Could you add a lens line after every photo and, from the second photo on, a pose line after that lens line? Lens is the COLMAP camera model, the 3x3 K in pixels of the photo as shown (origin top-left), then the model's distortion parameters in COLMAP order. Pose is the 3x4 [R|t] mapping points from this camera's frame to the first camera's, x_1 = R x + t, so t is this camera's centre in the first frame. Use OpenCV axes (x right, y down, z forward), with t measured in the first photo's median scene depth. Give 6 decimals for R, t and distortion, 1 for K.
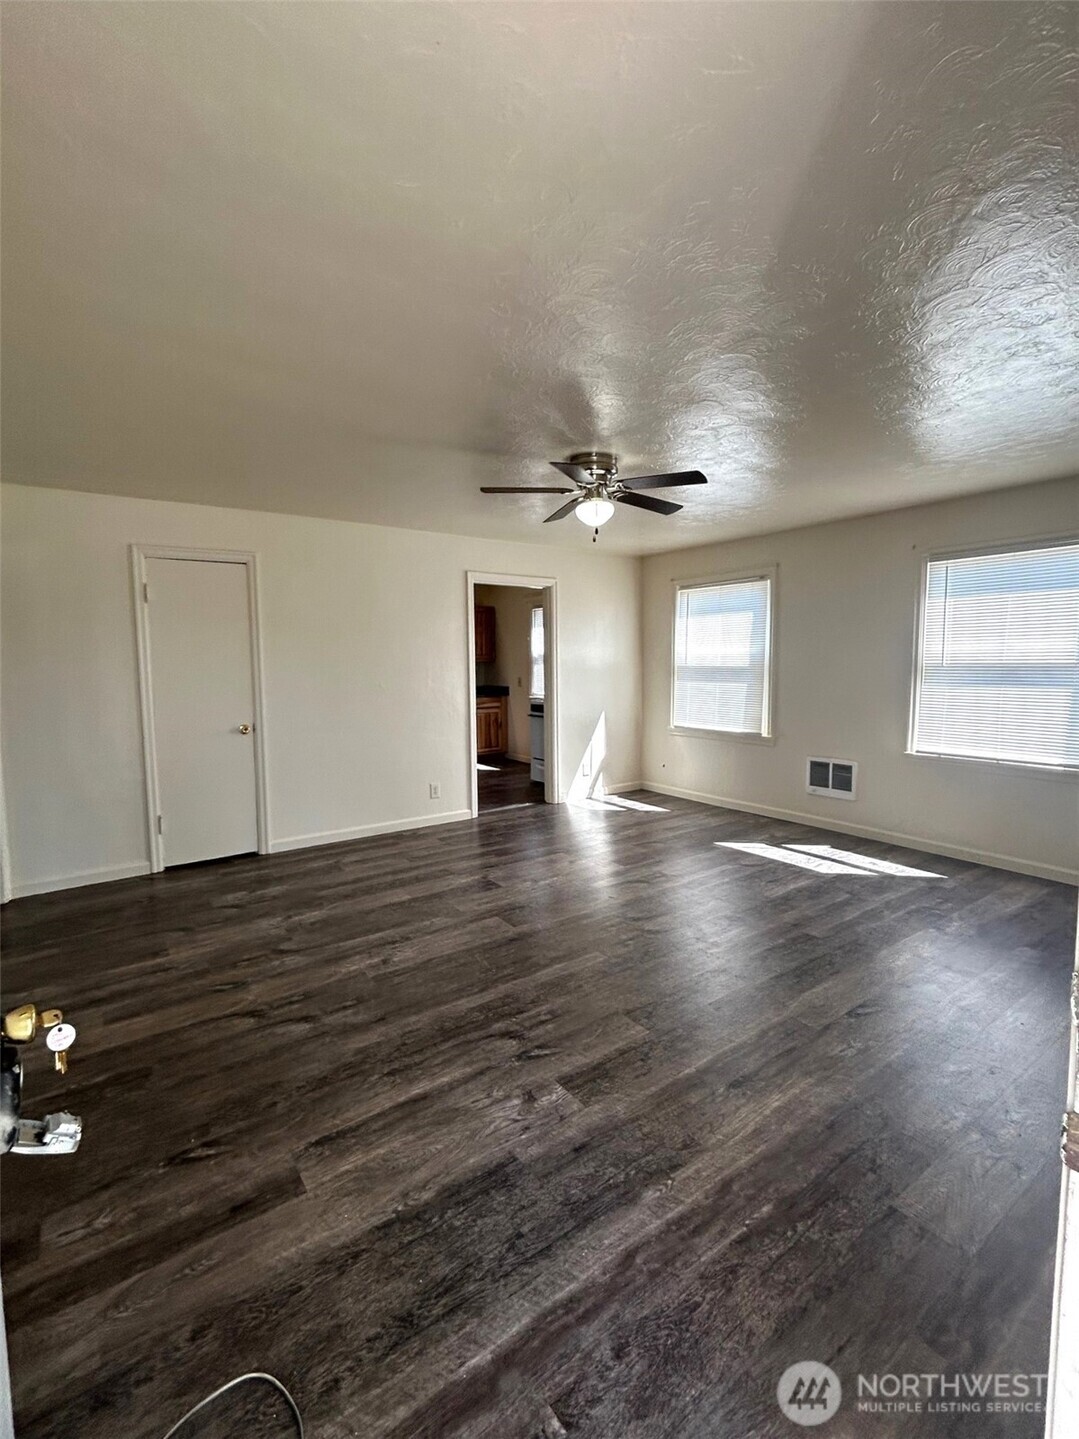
lens RADIAL K [[626.0, 0, 539.5], [0, 626.0, 719.5], [0, 0, 1]] dist [0.001067, 0.000666]
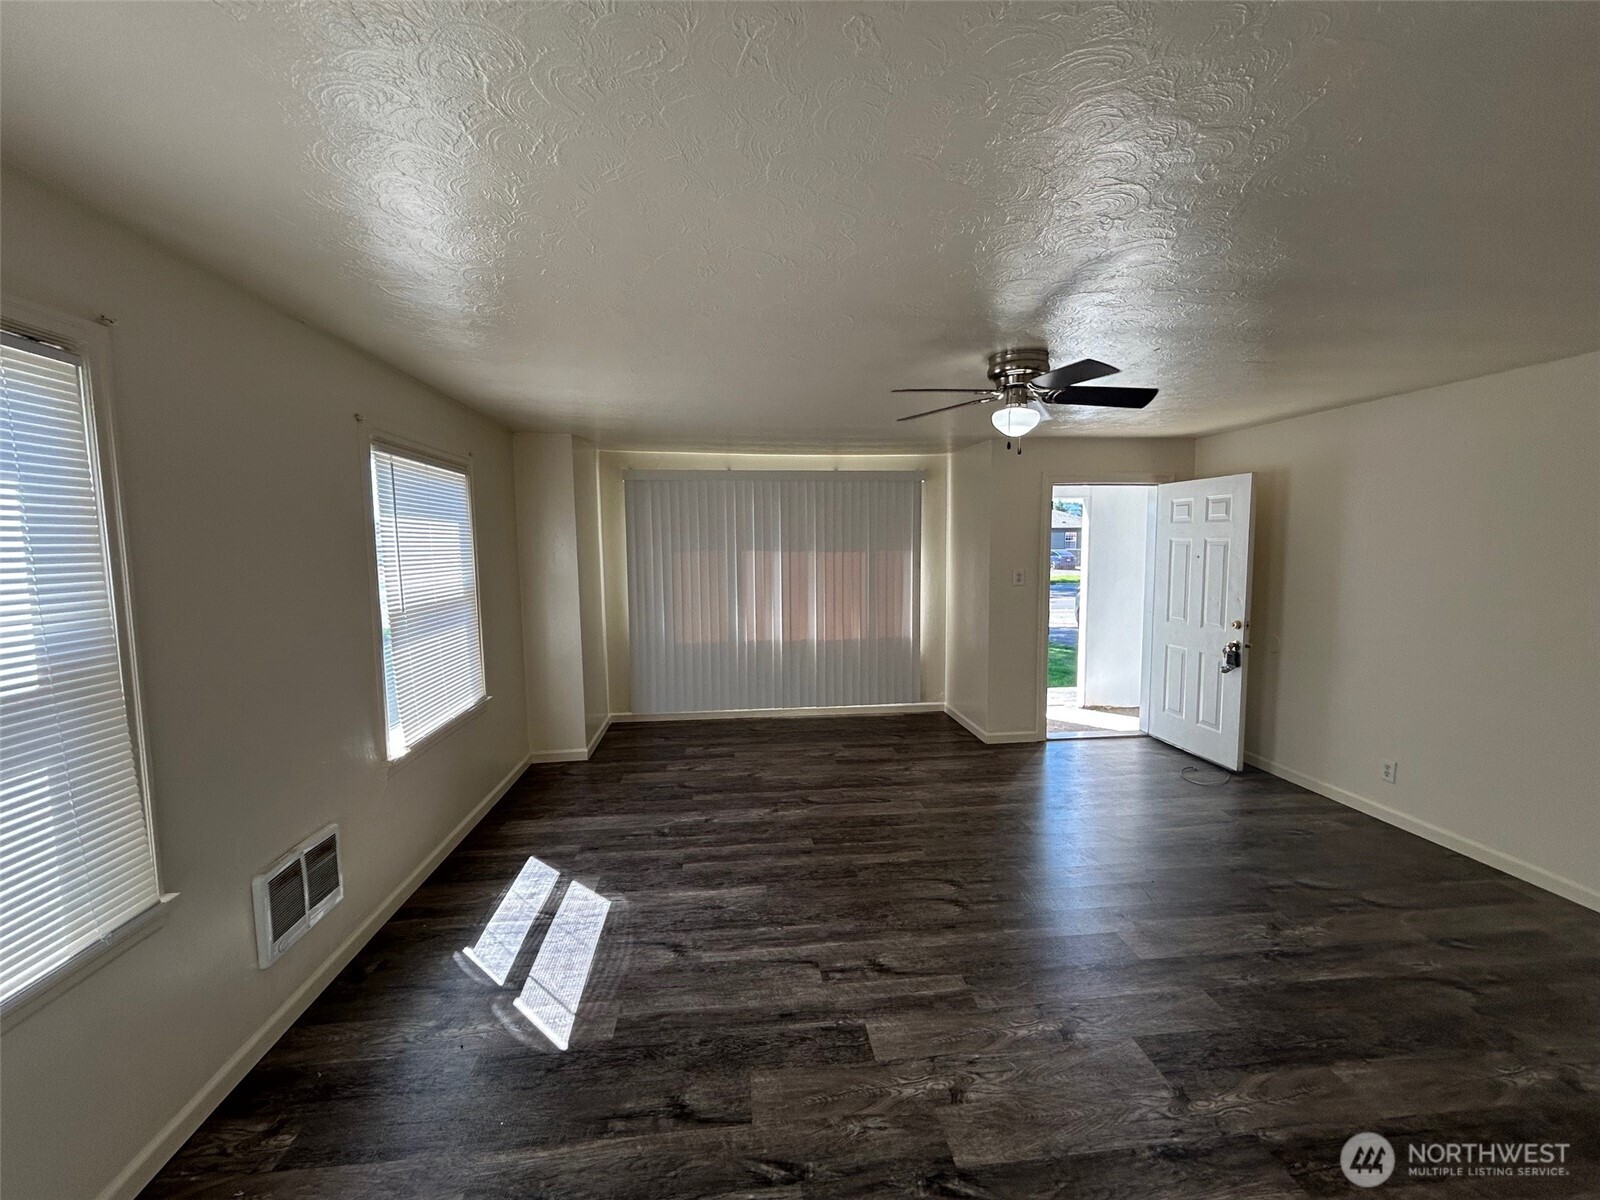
lens RADIAL K [[649.5, 0, 800.0], [0, 649.5, 600.0], [0, 0, 1]] dist [0.001830, 0.000211]
pose [[-0.872000, -0.026714, 0.488776, -0.074530], [0.060946, 0.984815, 0.162556, -0.216126], [-0.485697, 0.171538, -0.857131, 1.611813]]
